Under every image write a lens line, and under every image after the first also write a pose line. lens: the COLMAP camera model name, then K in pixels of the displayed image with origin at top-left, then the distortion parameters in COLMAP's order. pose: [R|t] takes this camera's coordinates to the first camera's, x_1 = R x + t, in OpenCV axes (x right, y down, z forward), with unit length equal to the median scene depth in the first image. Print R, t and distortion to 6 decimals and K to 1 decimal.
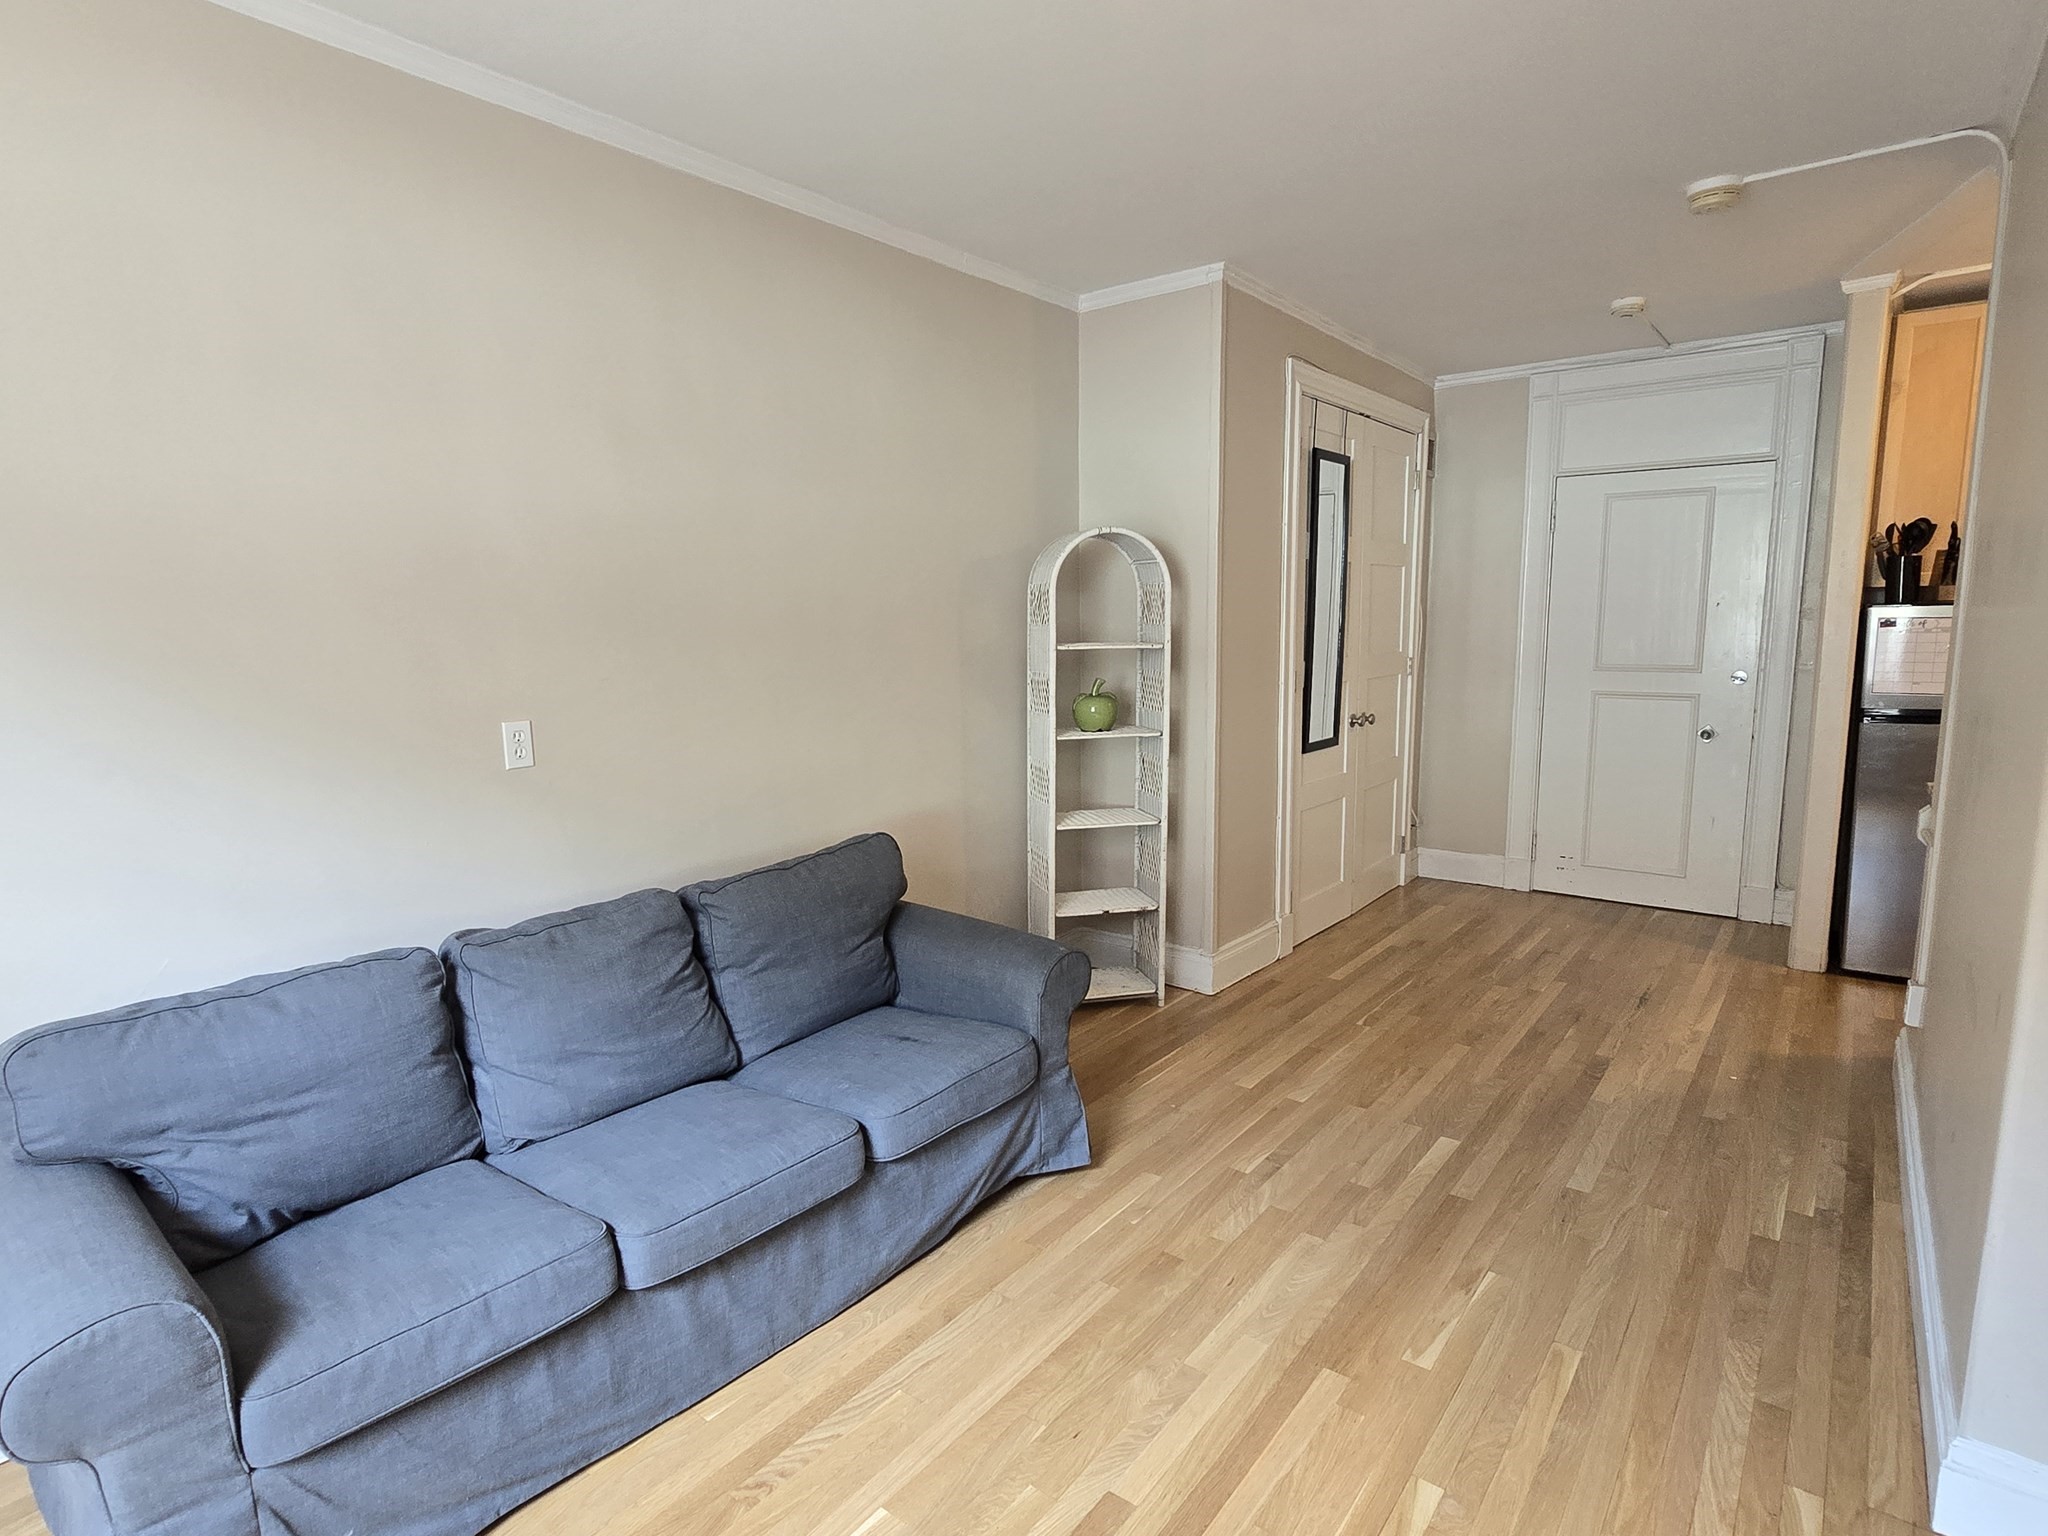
lens RADIAL K [[1096.2, 0, 1021.4], [0, 1096.2, 767.6], [0, 0, 1]] dist [-0.007315, 0.000509]
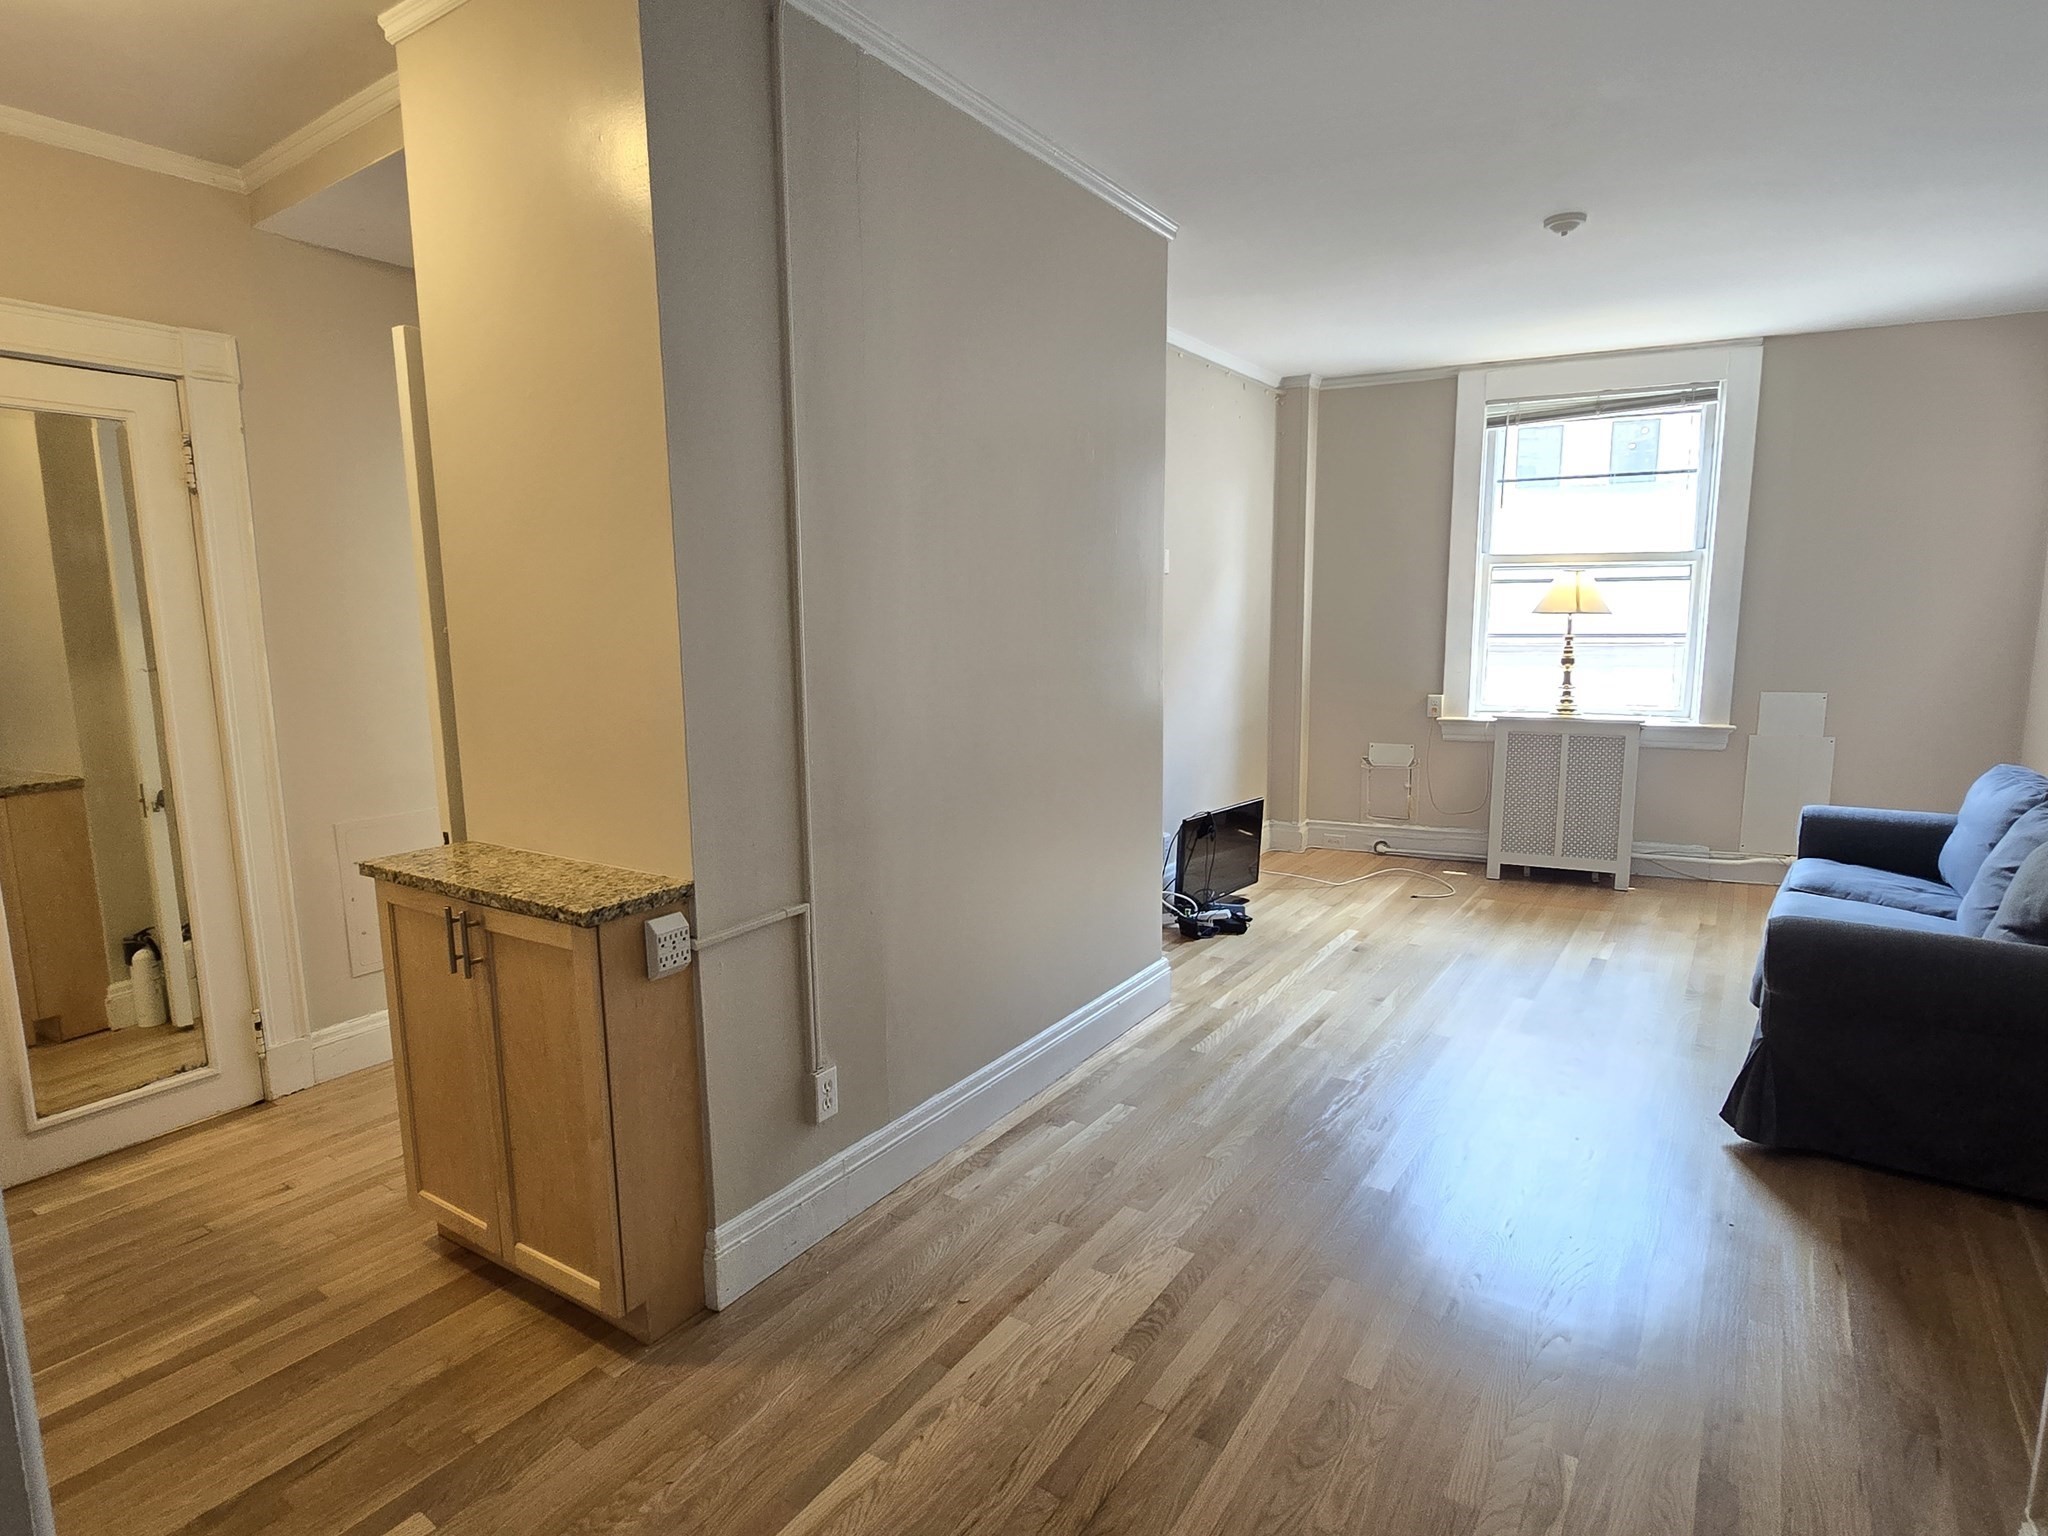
lens RADIAL K [[1096.2, 0, 1019.1], [0, 1096.2, 774.3], [0, 0, 1]] dist [-0.007315, 0.000509]
pose [[-0.998010, 0.027265, -0.056864, 0.741413], [0.010039, 0.958895, 0.283583, -0.245254], [0.062258, 0.282448, -0.957260, 1.776639]]
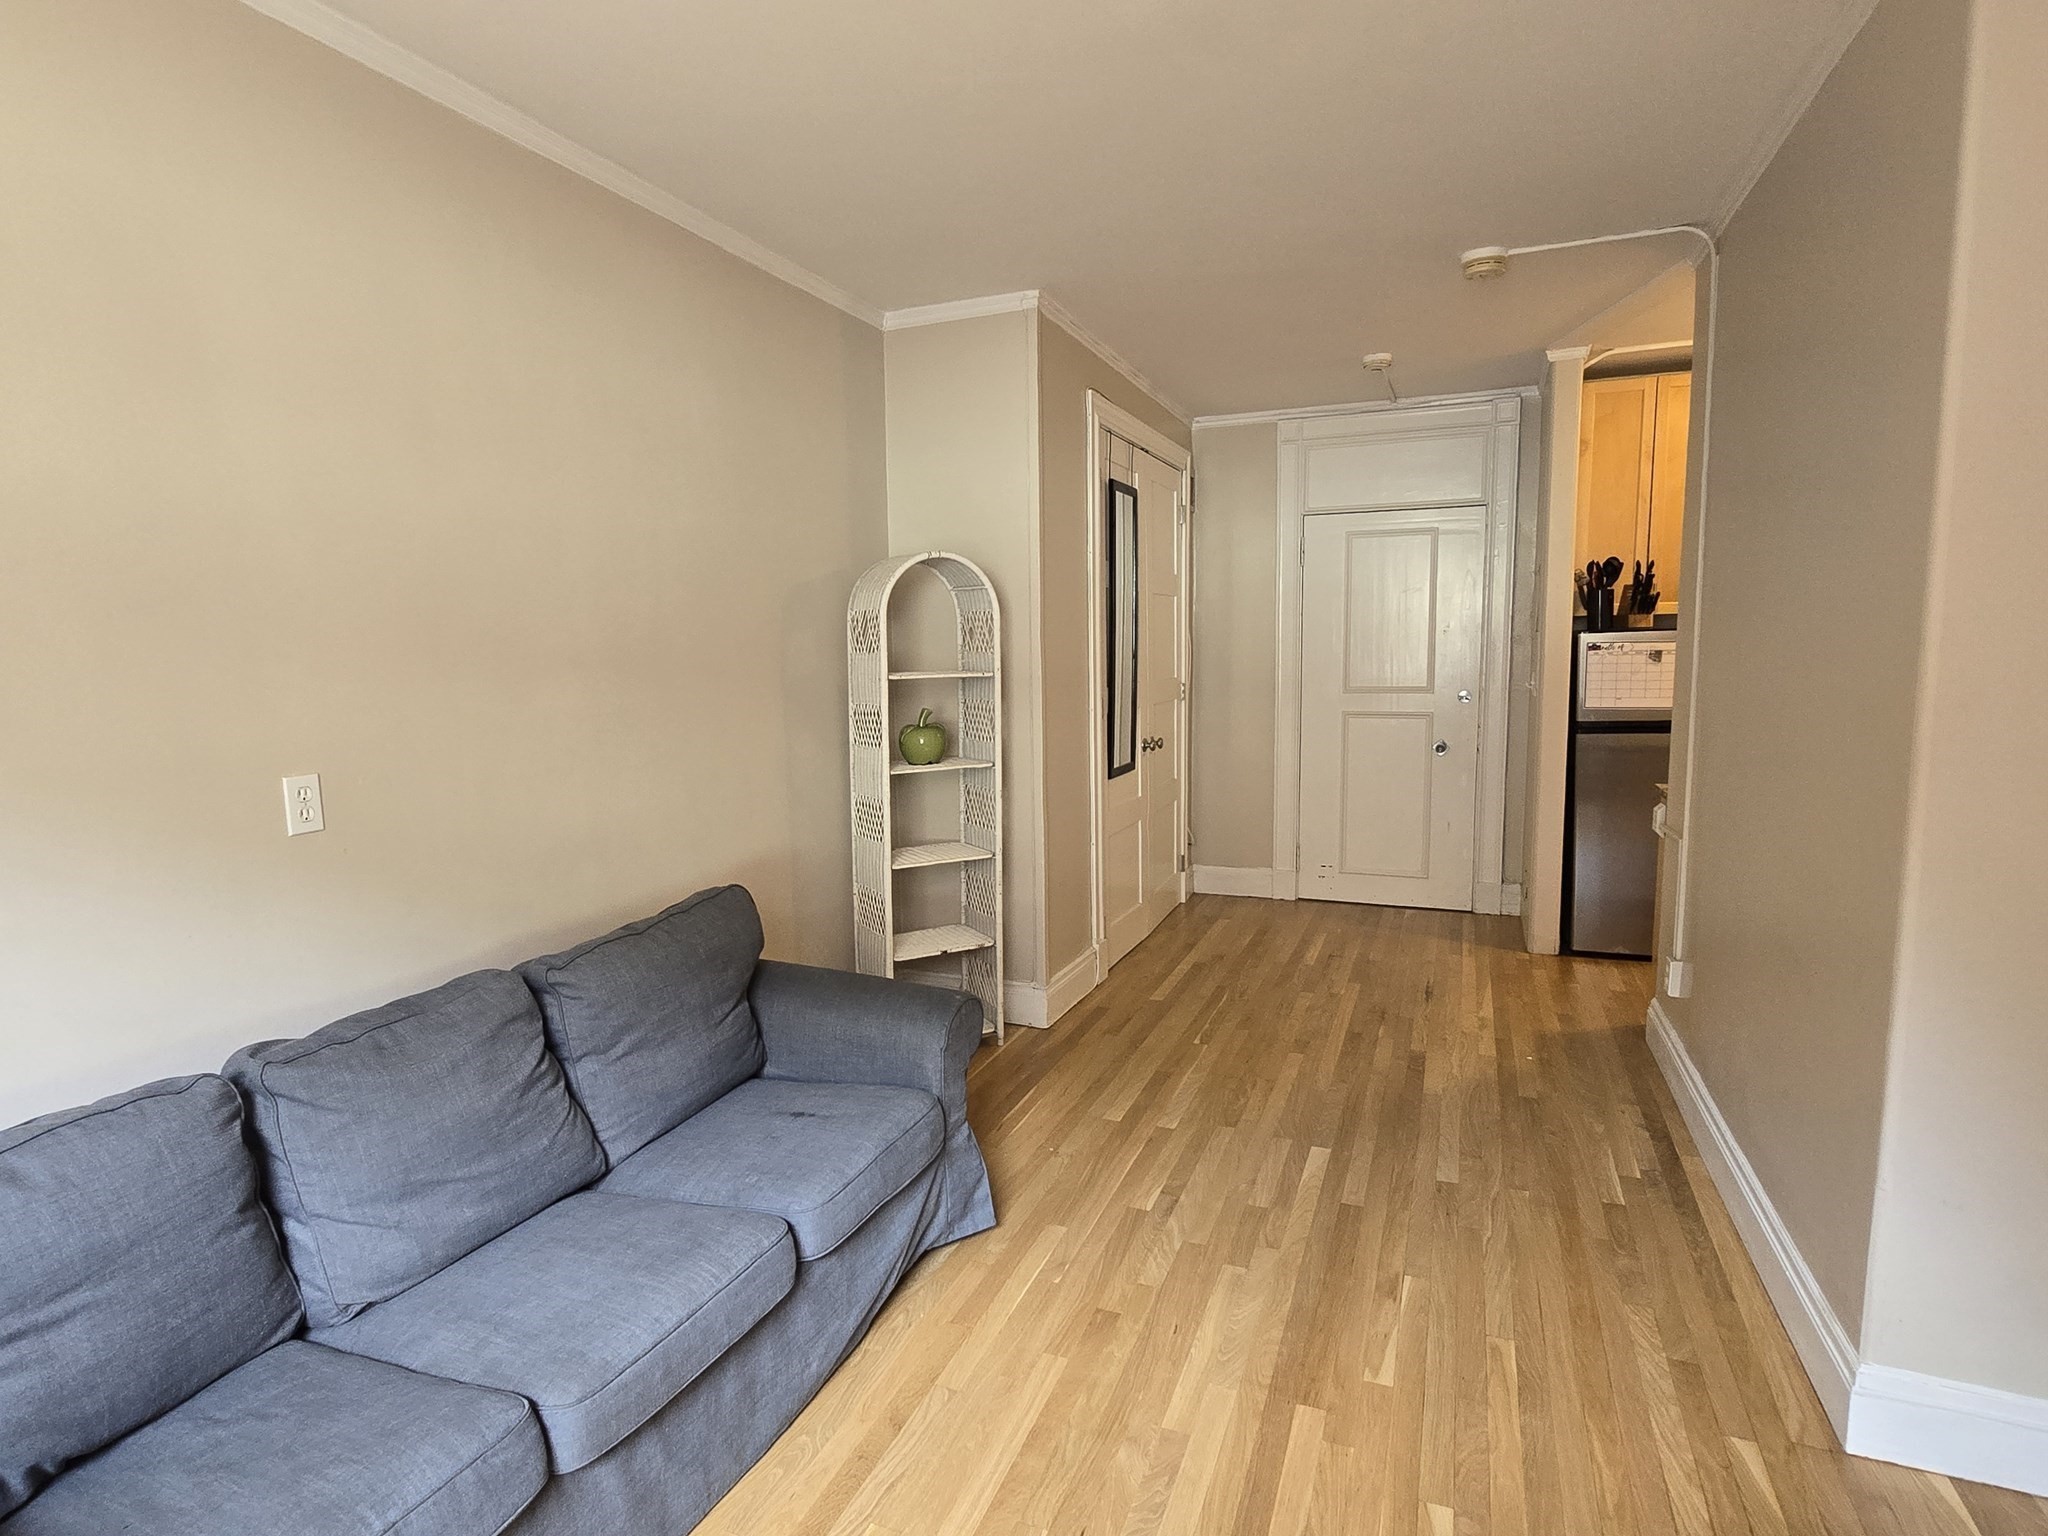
lens RADIAL K [[1096.2, 0, 1023.8], [0, 1096.2, 766.5], [0, 0, 1]] dist [-0.007315, 0.000509]
pose [[0.962195, -0.034528, 0.270163, -0.144364], [0.042477, 0.998818, -0.023631, -0.006210], [-0.269027, 0.034214, 0.962525, 0.073911]]
